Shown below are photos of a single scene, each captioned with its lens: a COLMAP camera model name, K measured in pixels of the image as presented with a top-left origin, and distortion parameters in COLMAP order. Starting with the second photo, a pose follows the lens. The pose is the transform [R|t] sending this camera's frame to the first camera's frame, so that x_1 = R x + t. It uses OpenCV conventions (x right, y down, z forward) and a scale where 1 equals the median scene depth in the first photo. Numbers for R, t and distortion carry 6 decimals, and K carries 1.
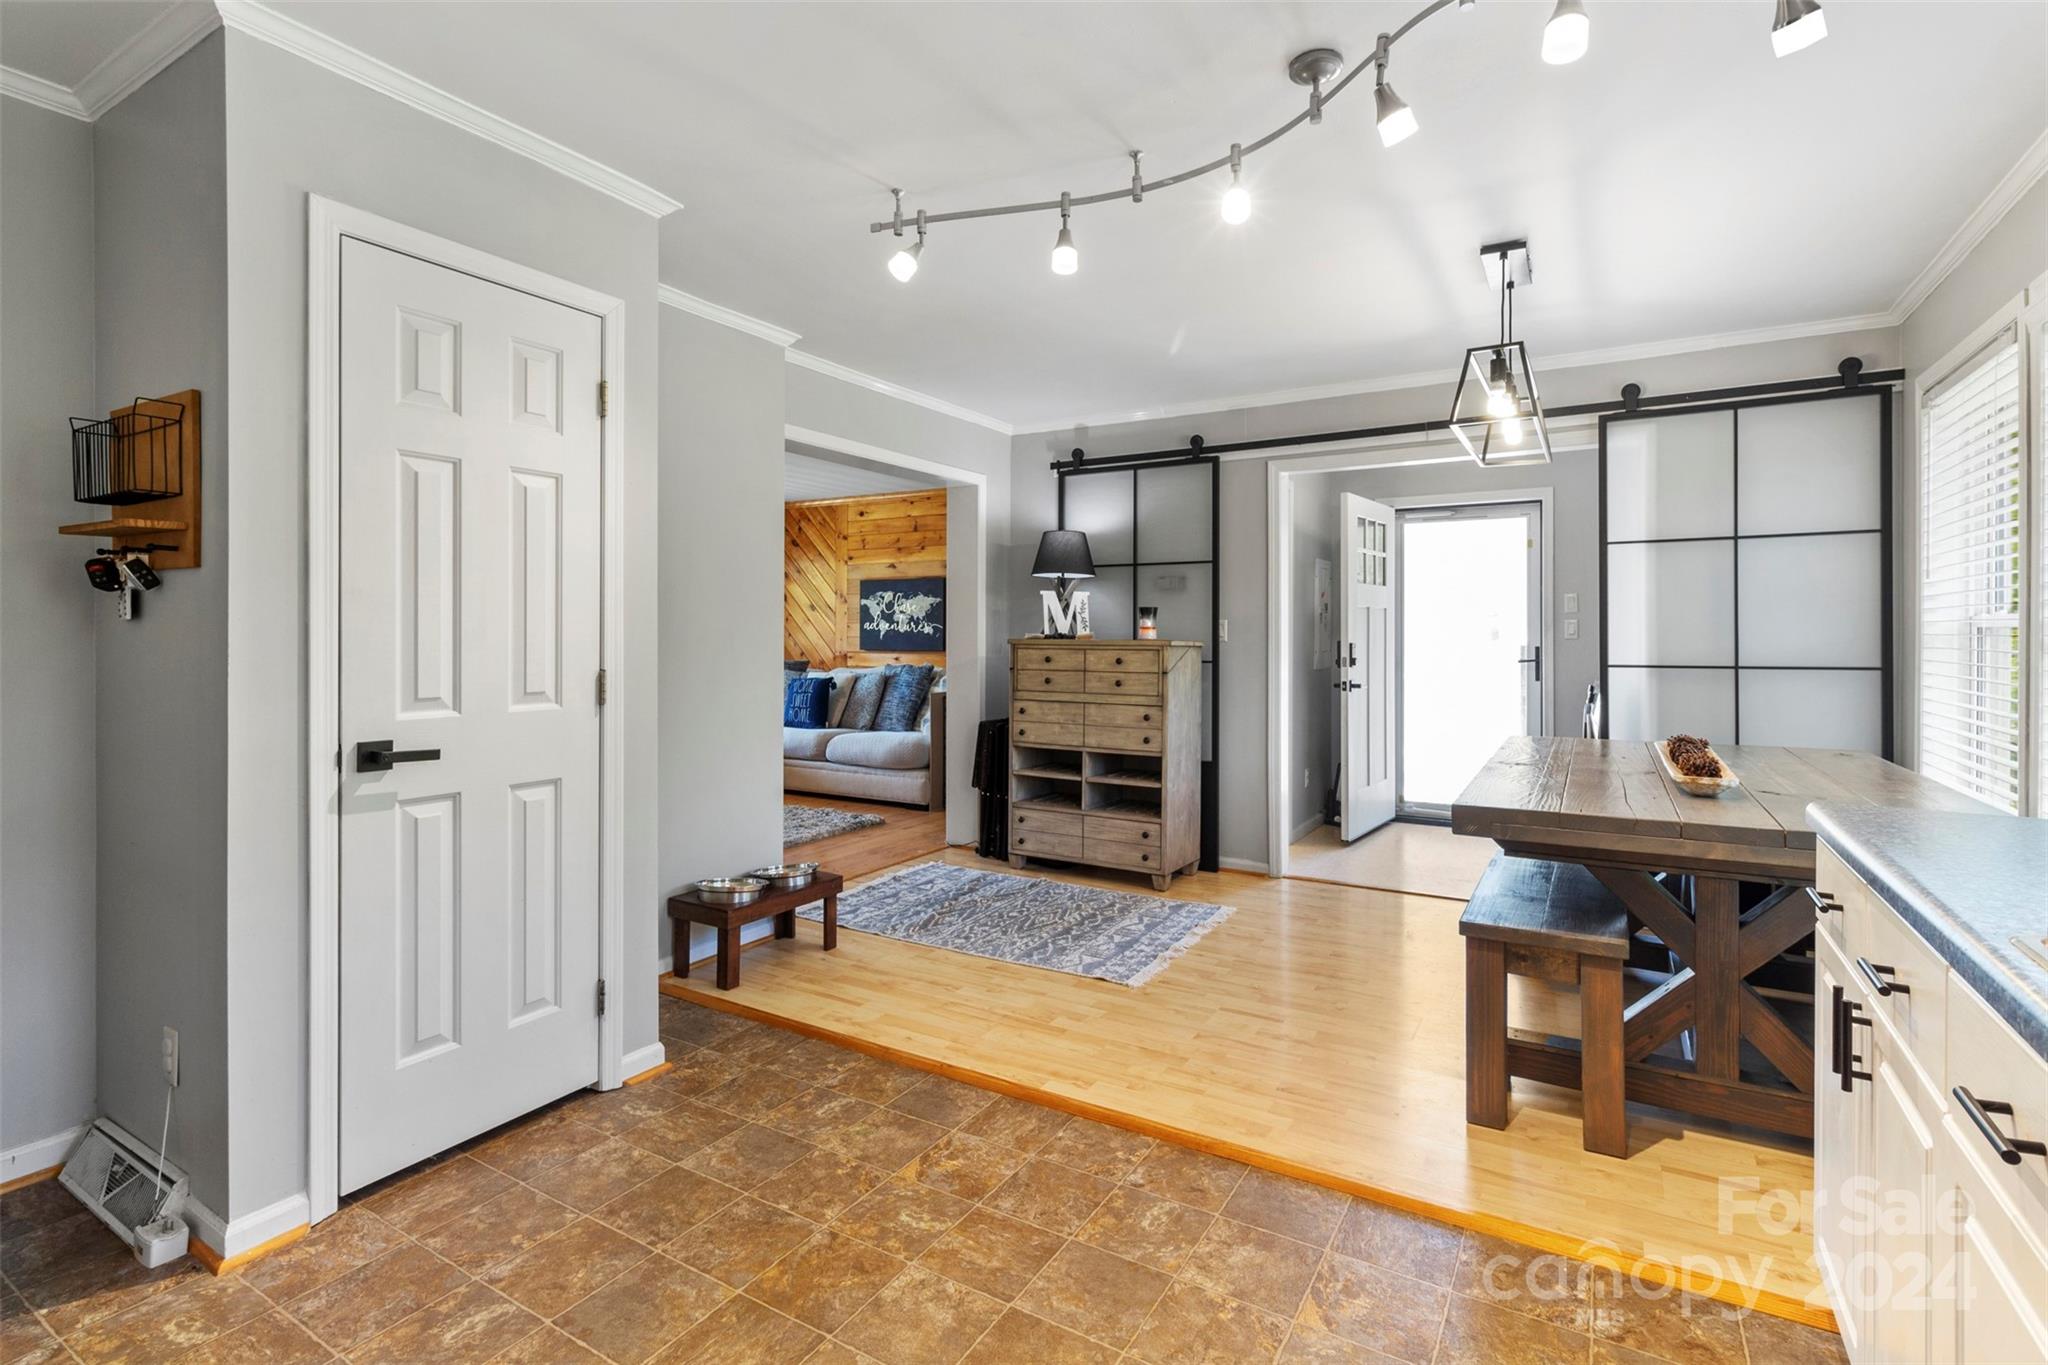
lens RADIAL K [[960.8, 0, 1039.4], [0, 960.8, 629.3], [0, 0, 1]] dist [-0.002360, -0.000293]
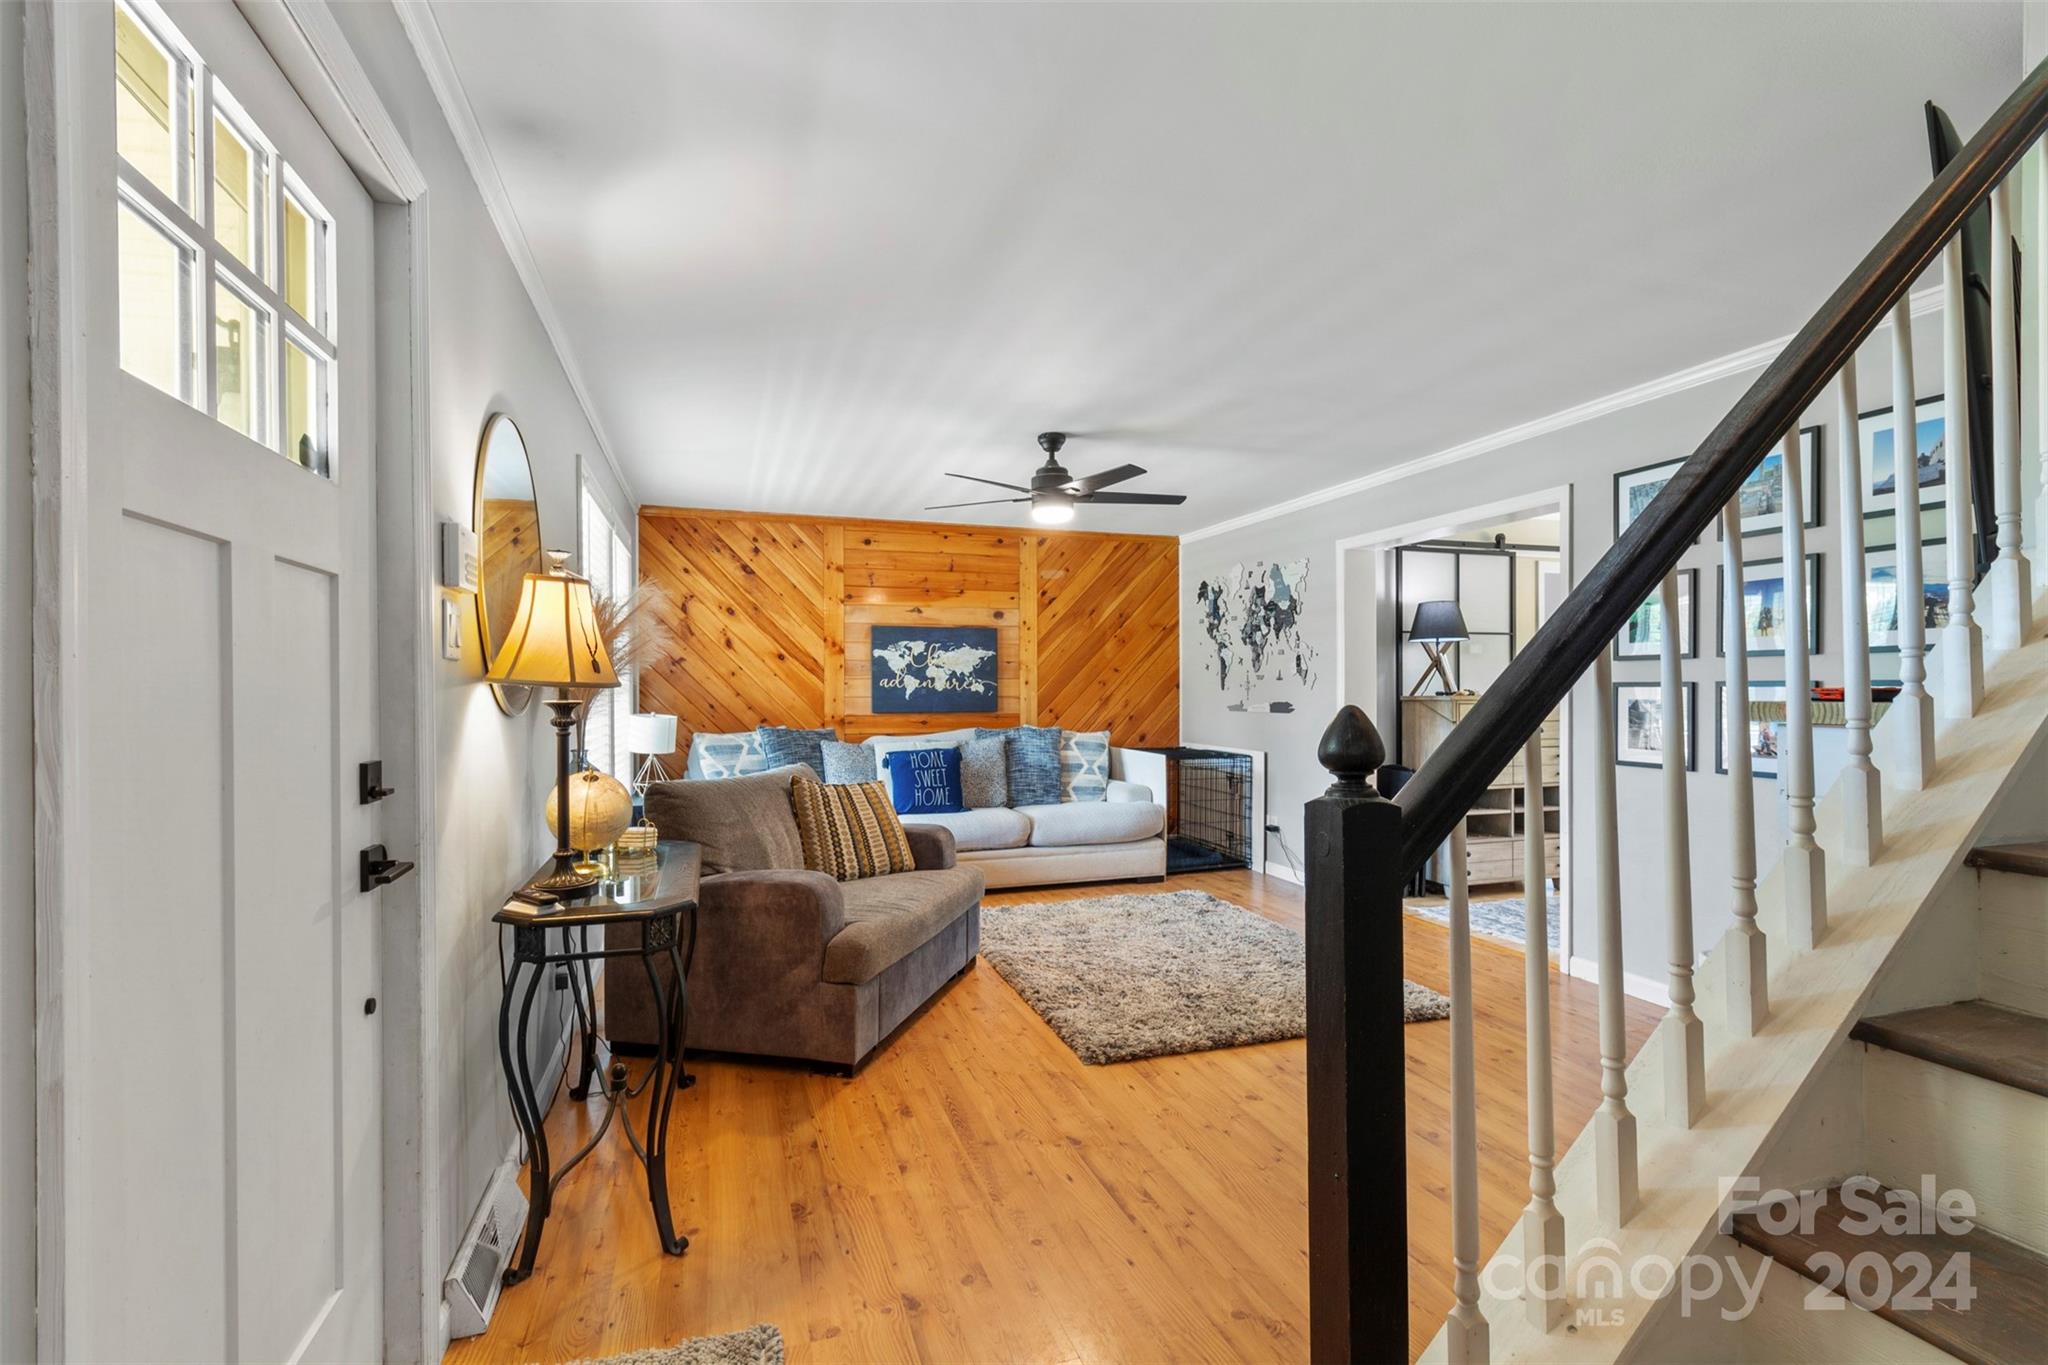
lens RADIAL K [[954.2, 0, 1051.9], [0, 954.2, 684.7], [0, 0, 1]] dist [0.003129, 0.000709]
pose [[0.642966, -0.001422, 0.765893, -0.729843], [0.001540, 0.999999, 0.000563, -0.002343], [-0.765893, 0.000817, 0.642968, 0.396978]]
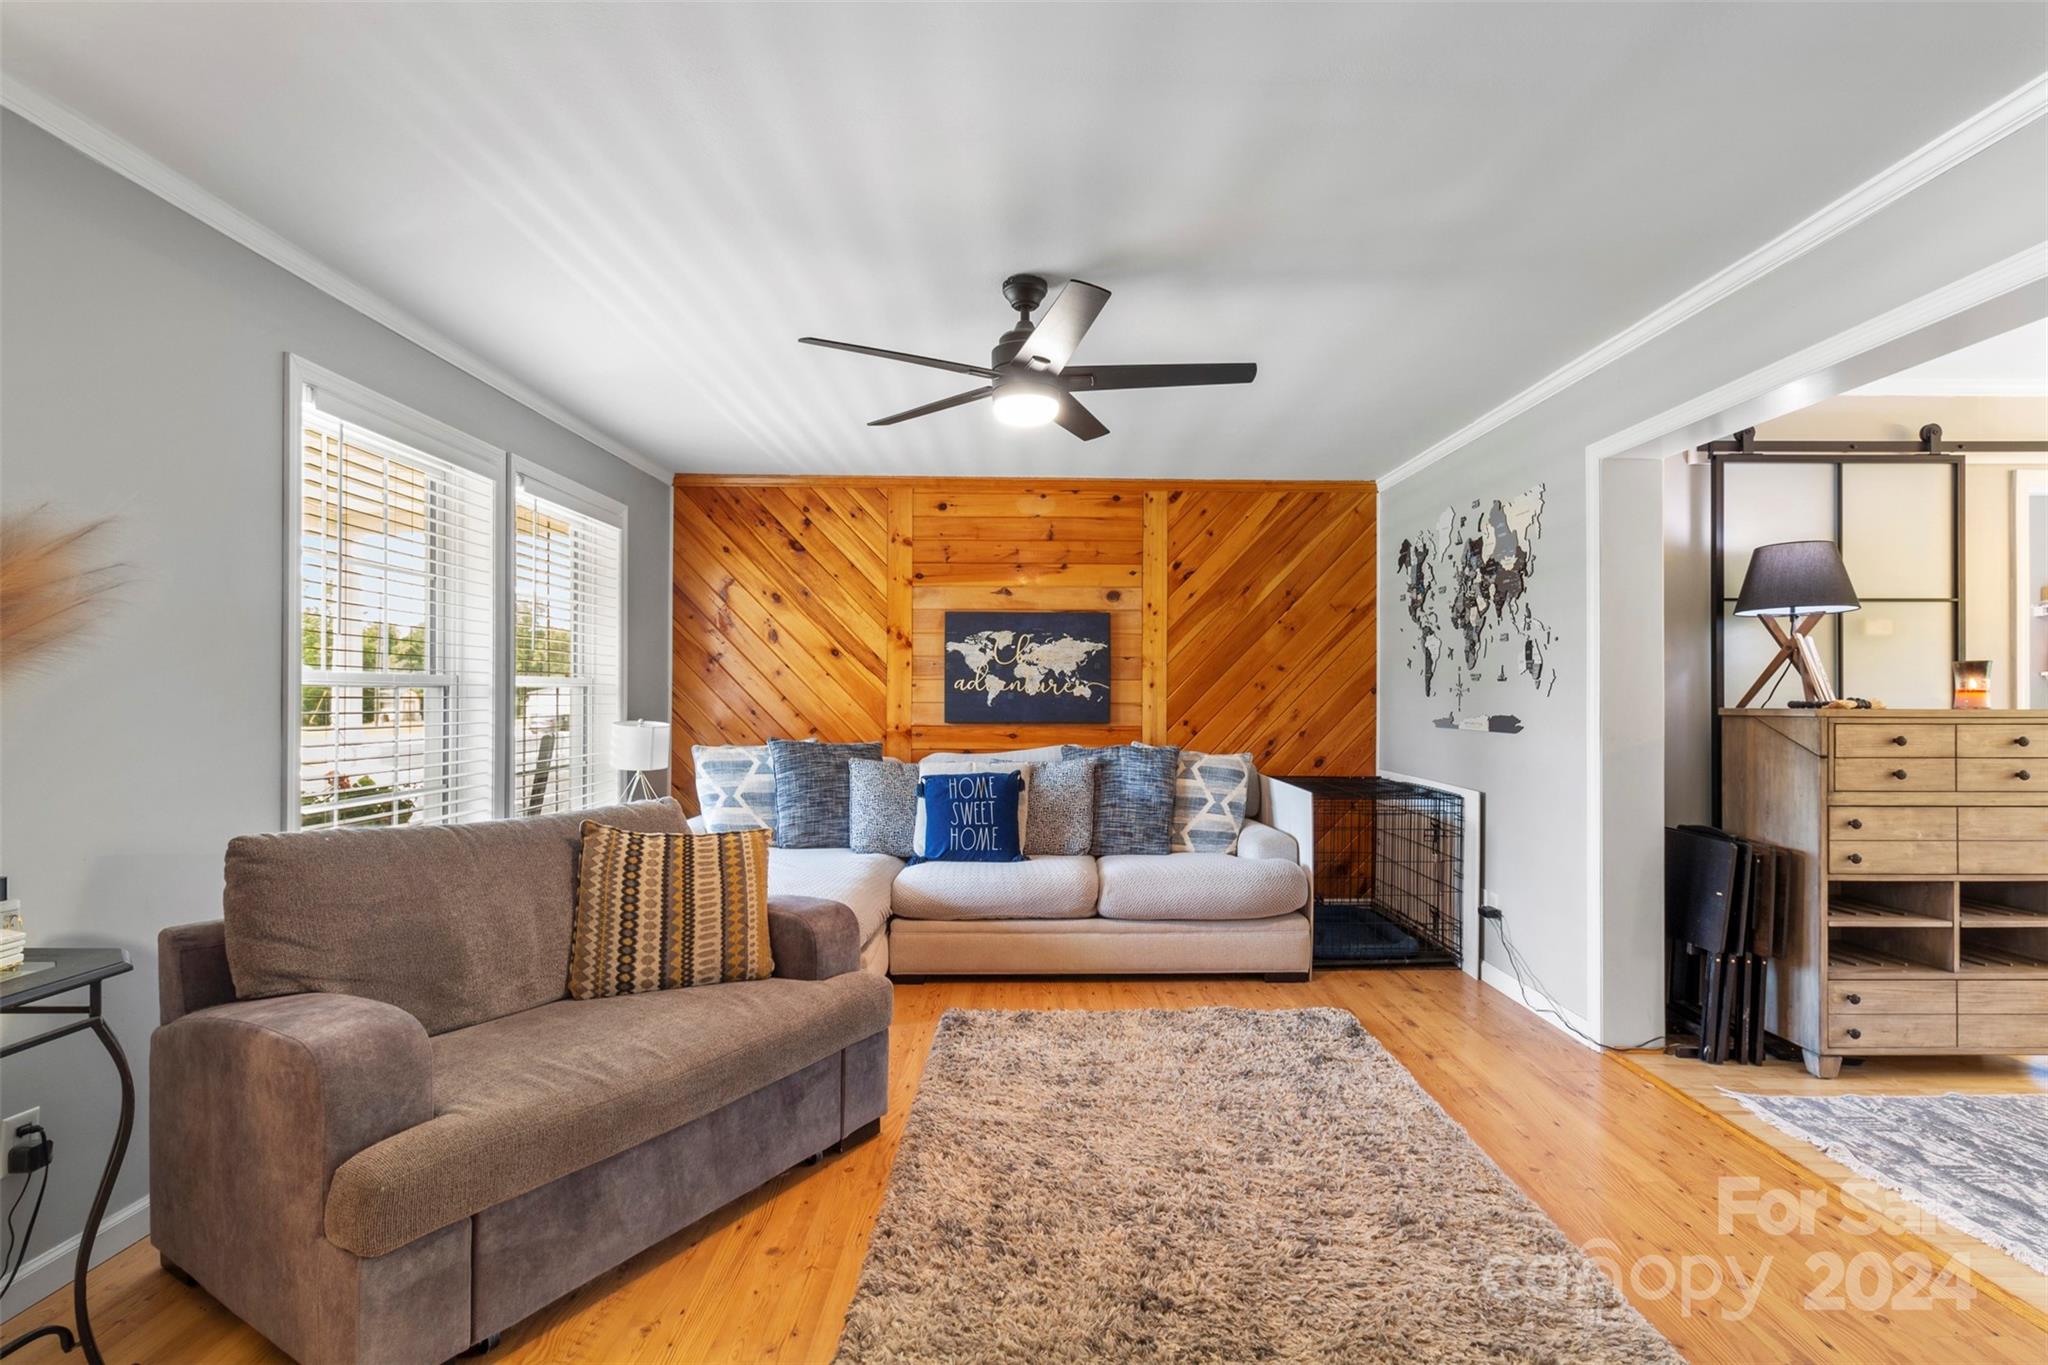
lens RADIAL K [[954.2, 0, 1051.9], [0, 954.2, 684.7], [0, 0, 1]] dist [0.003129, 0.000709]
pose [[0.848358, 0.004887, 0.529401, -0.479160], [-0.002481, 0.999983, -0.005256, -0.000373], [-0.529418, 0.003145, 0.848356, 0.456752]]
